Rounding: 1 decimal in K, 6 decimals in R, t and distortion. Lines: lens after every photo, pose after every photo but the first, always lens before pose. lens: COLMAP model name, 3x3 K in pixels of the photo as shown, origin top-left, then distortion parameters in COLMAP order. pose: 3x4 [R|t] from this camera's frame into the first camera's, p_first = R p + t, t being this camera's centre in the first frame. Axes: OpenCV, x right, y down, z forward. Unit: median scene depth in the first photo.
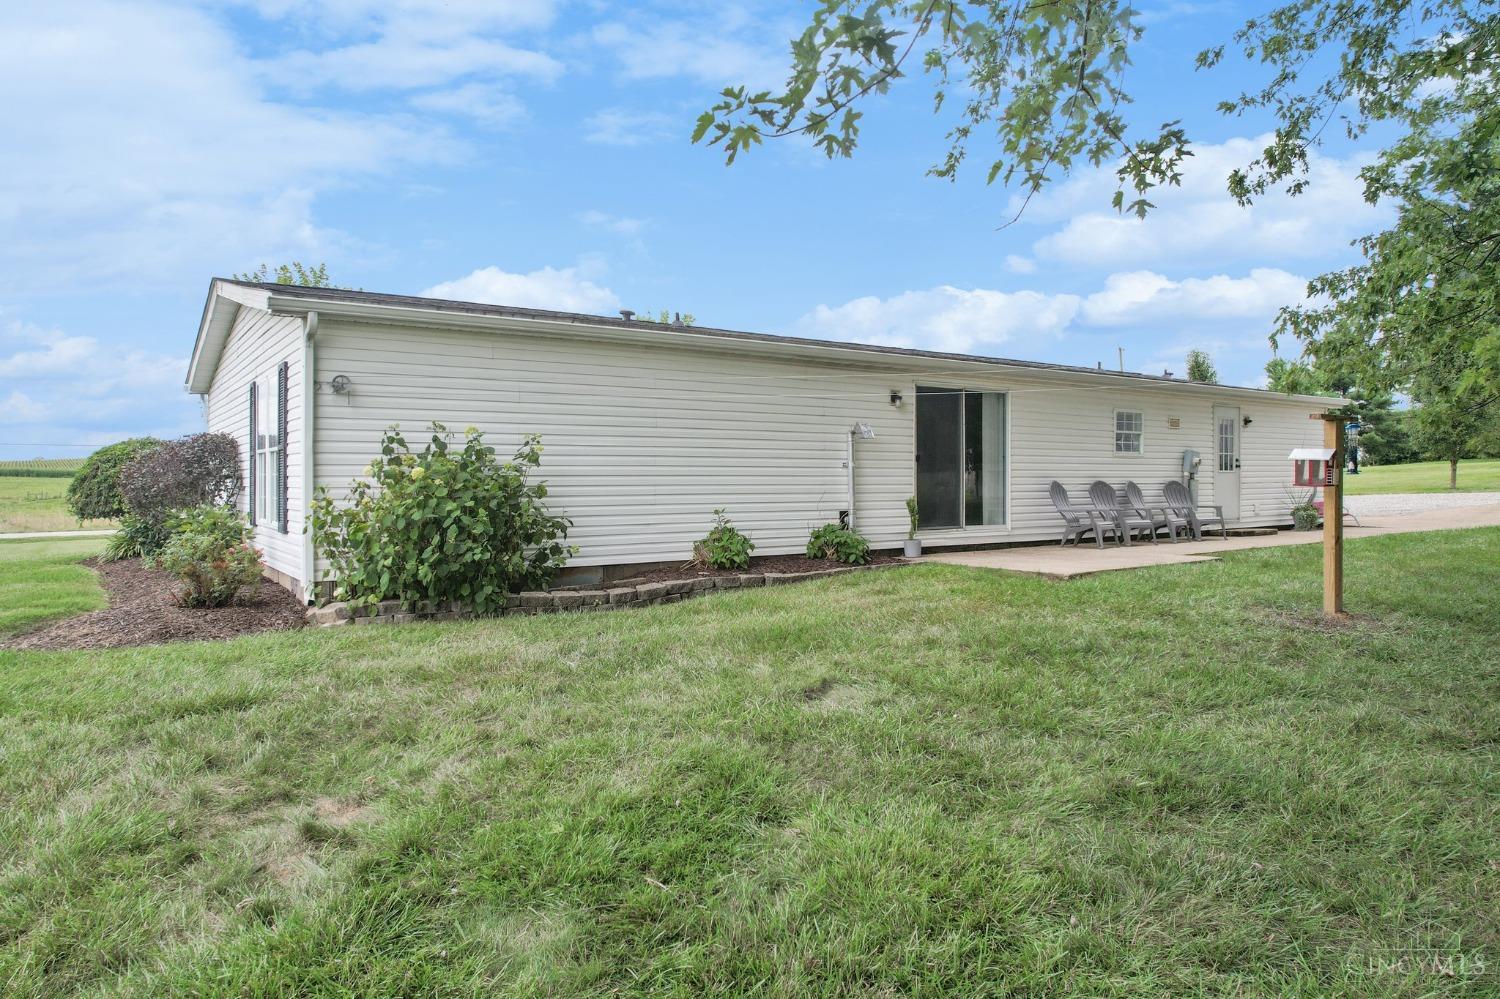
lens RADIAL K [[990.6, 0, 747.4], [0, 990.6, 487.9], [0, 0, 1]] dist [-0.015420, 0.001412]
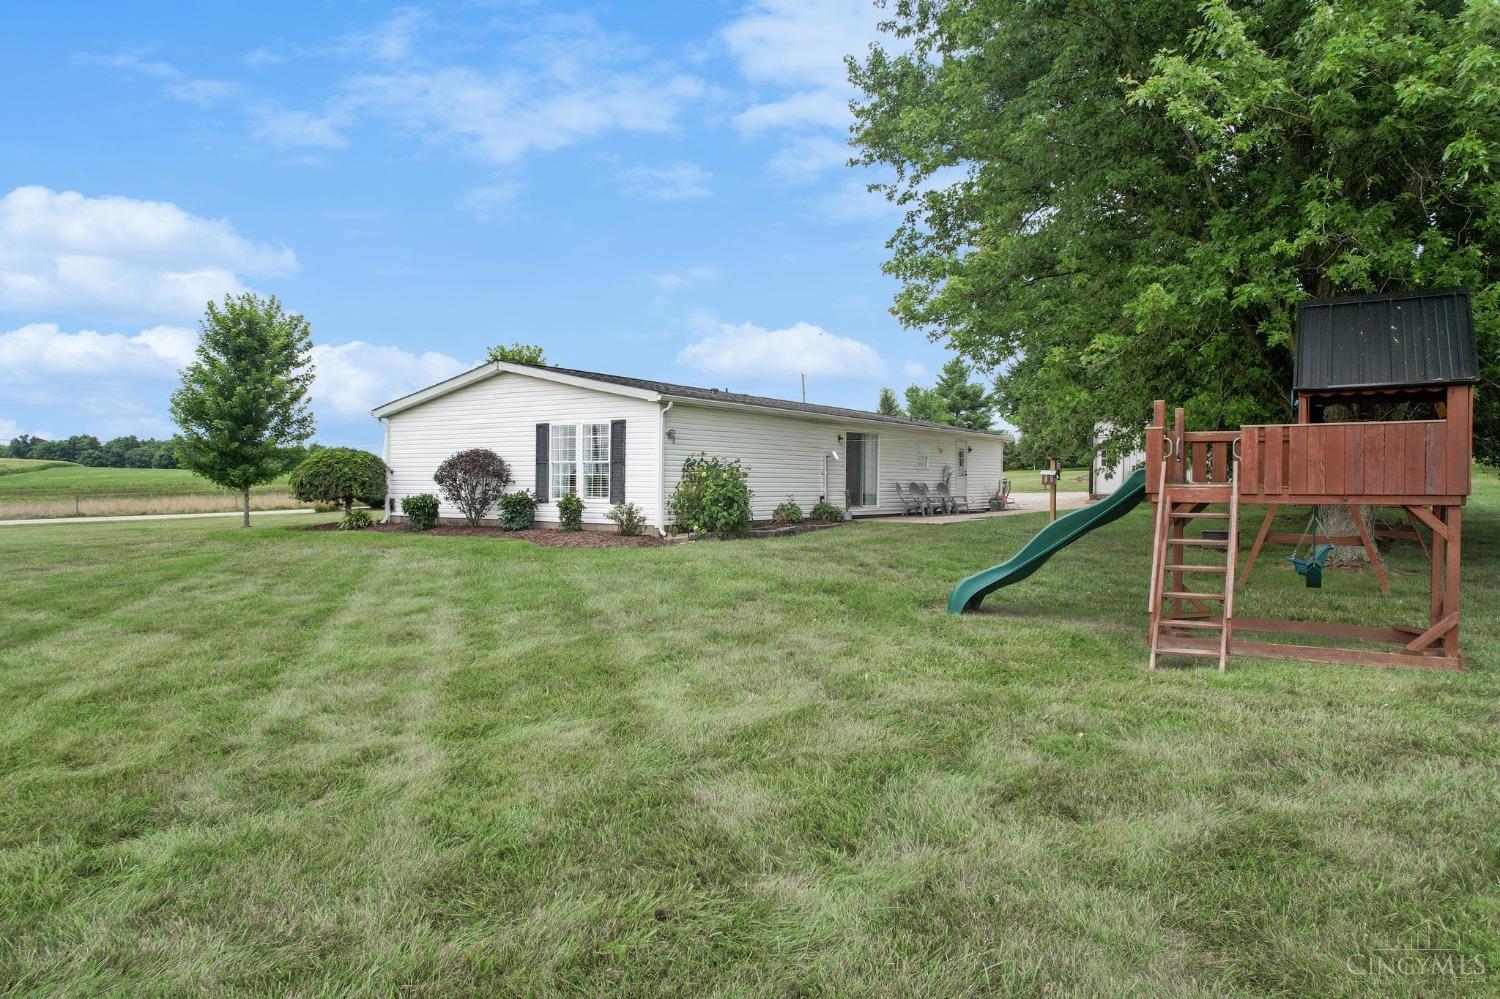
lens RADIAL K [[990.6, 0, 747.4], [0, 990.6, 487.9], [0, 0, 1]] dist [-0.015420, 0.001412]
pose [[0.939228, 0.007629, 0.343209, -0.678474], [-0.006776, 0.999970, -0.003682, 0.014644], [-0.343227, 0.001132, 0.939252, -0.752942]]
